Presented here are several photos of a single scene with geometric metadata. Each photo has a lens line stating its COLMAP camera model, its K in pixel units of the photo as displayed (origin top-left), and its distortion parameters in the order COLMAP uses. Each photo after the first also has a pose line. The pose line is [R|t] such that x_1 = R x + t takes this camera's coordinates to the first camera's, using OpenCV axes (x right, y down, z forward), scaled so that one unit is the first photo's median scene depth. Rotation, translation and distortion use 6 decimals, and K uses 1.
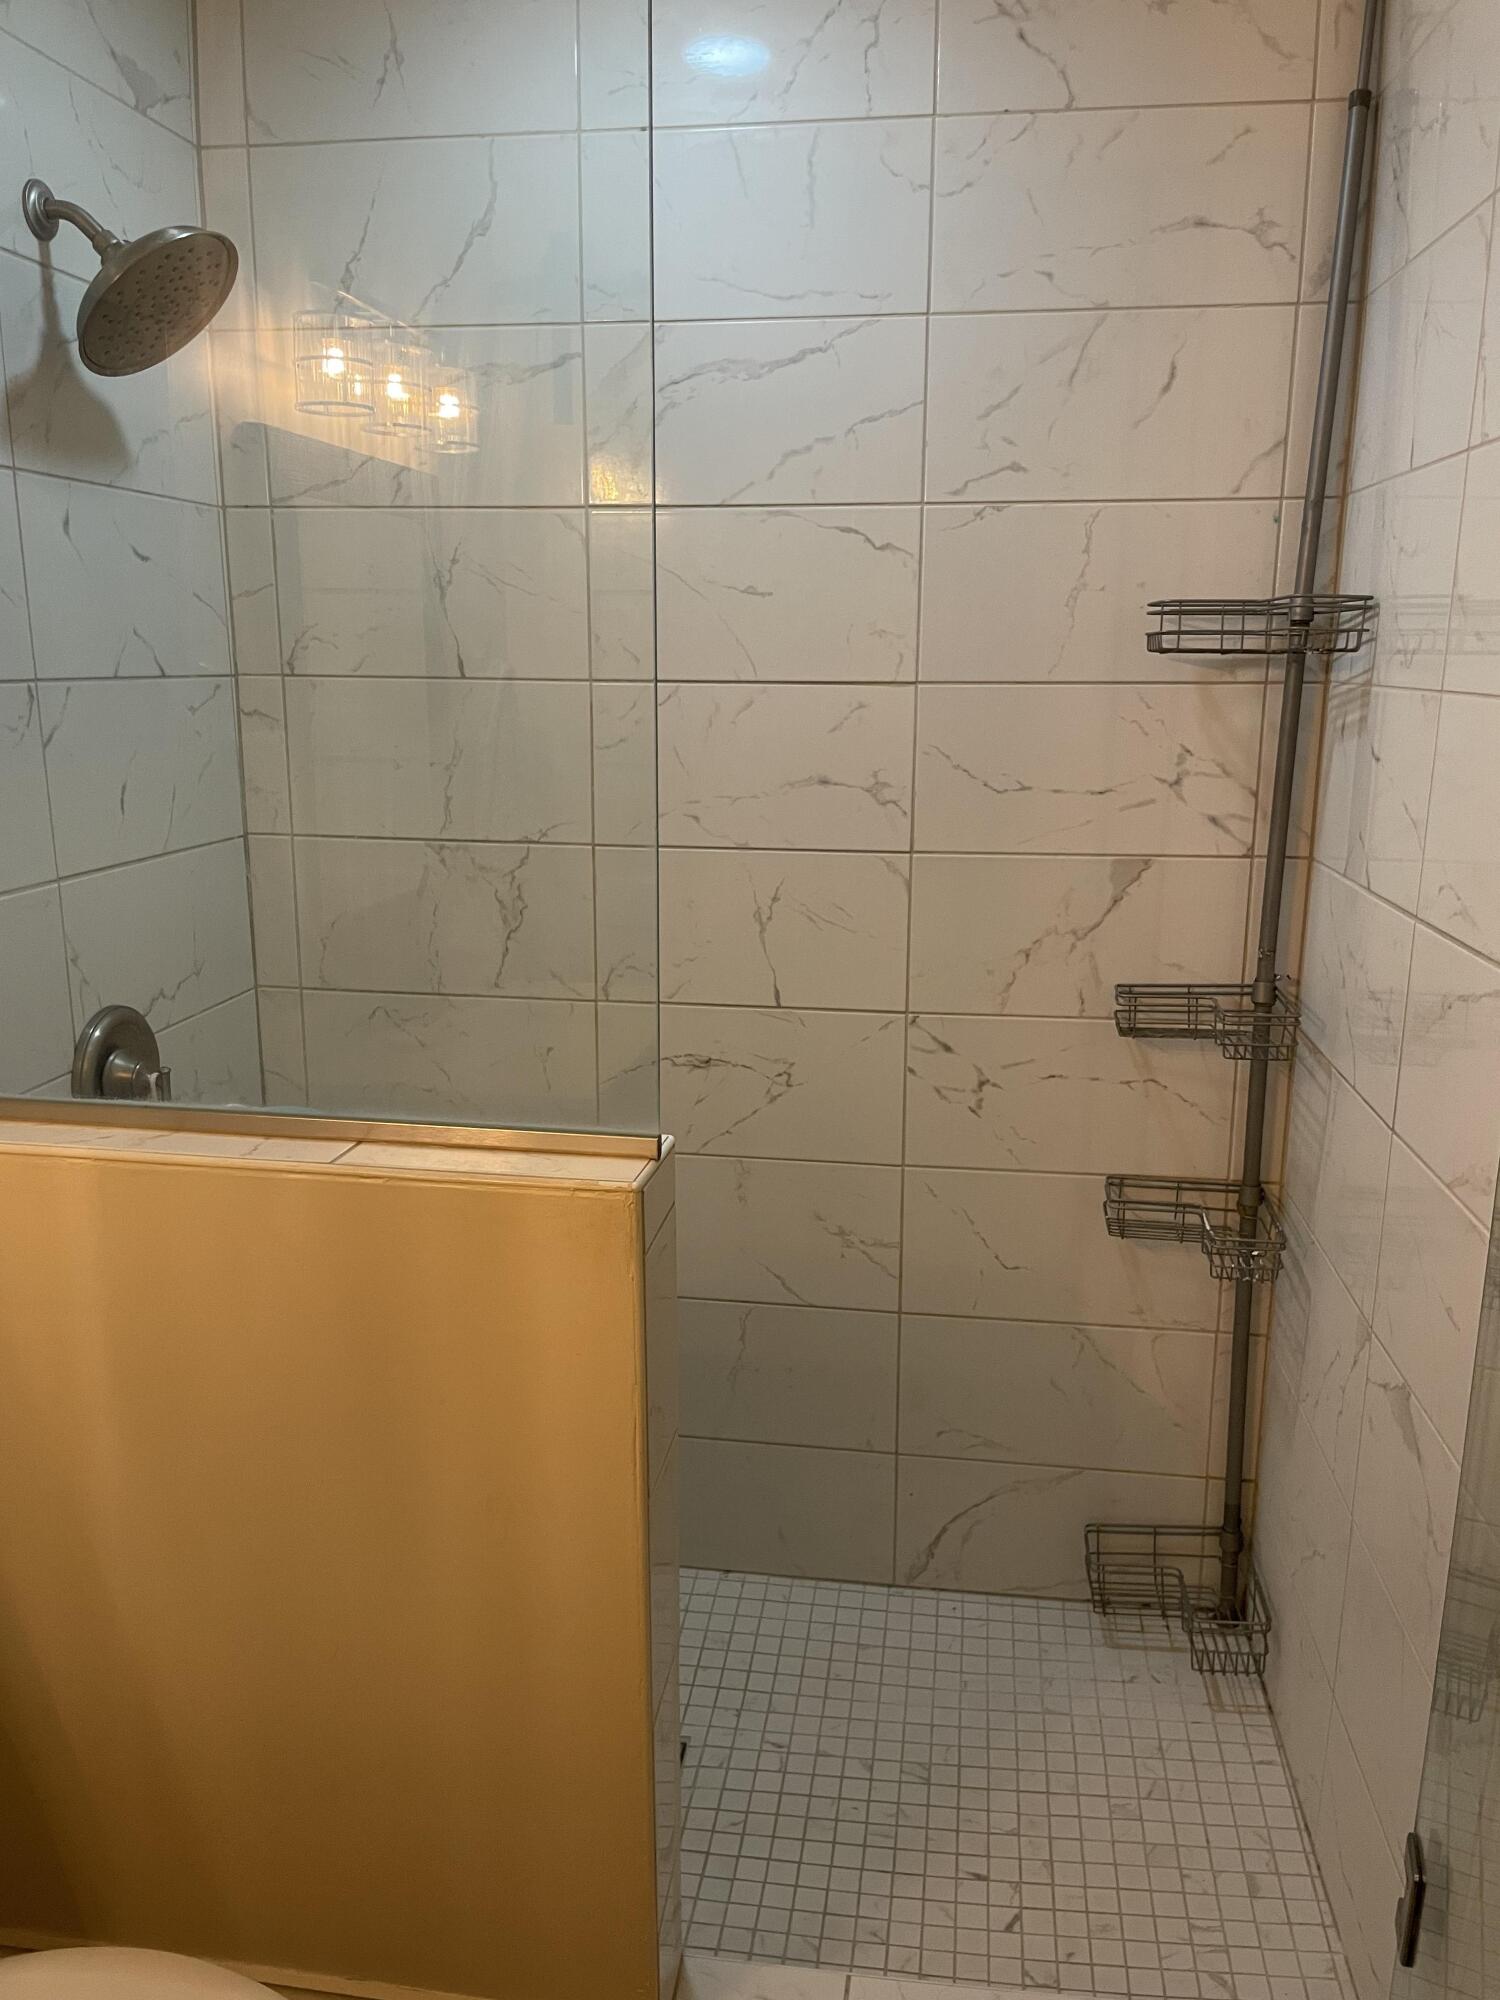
lens RADIAL K [[1519.5, 0, 759.5], [0, 1519.5, 993.6], [0, 0, 1]] dist [0.074743, -0.097837]
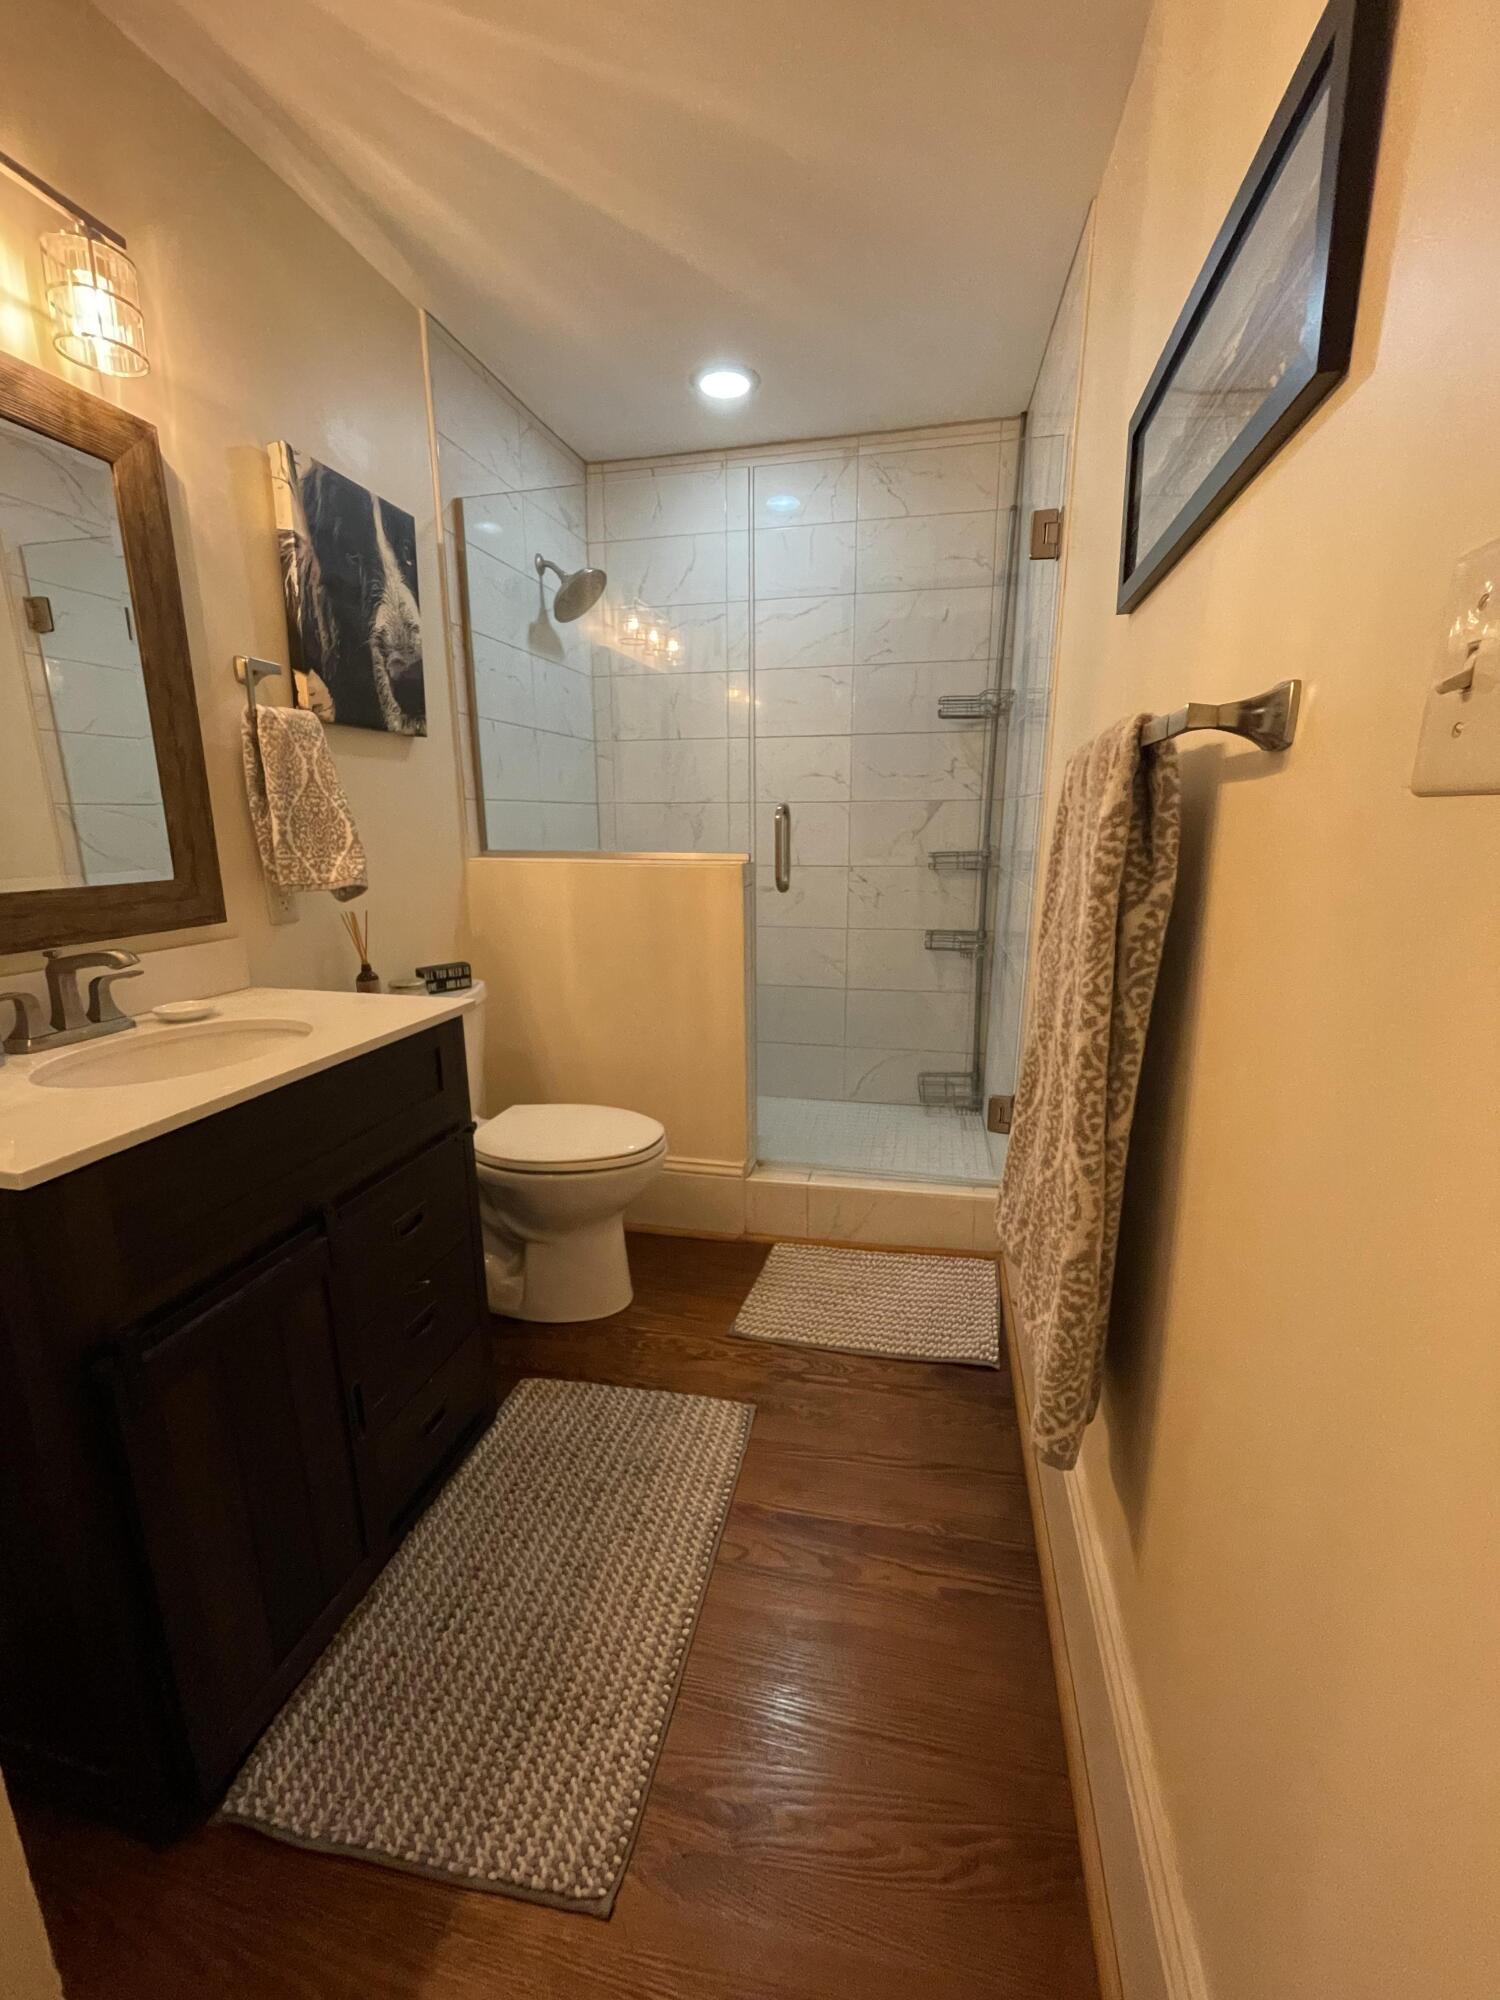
lens RADIAL K [[809.6, 0, 750.0], [0, 809.6, 1000.0], [0, 0, 1]] dist [-0.000522, 0.000953]
pose [[0.996906, 0.008961, -0.078088, 0.040369], [-0.009250, 0.999952, -0.003340, 0.252764], [0.078054, 0.004052, 0.996941, -0.390237]]
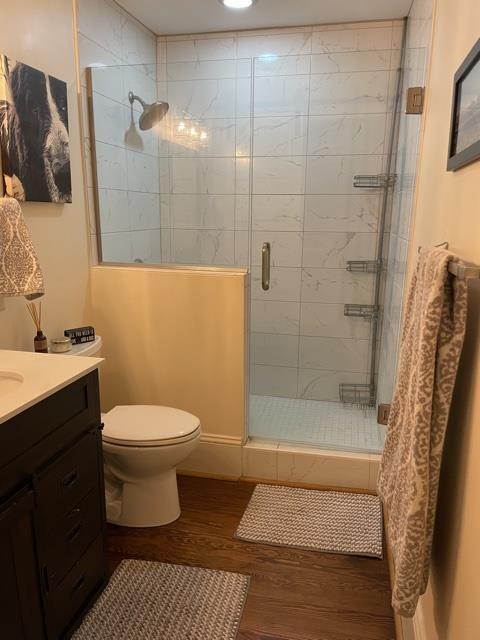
lens RADIAL K [[486.9, 0, 239.0], [0, 486.9, 321.1], [0, 0, 1]] dist [0.079709, -0.094526]
pose [[0.996667, 0.023949, -0.077982, 0.027484], [-0.023934, 0.999713, 0.001135, 0.181904], [0.077987, 0.000736, 0.996954, -0.496407]]
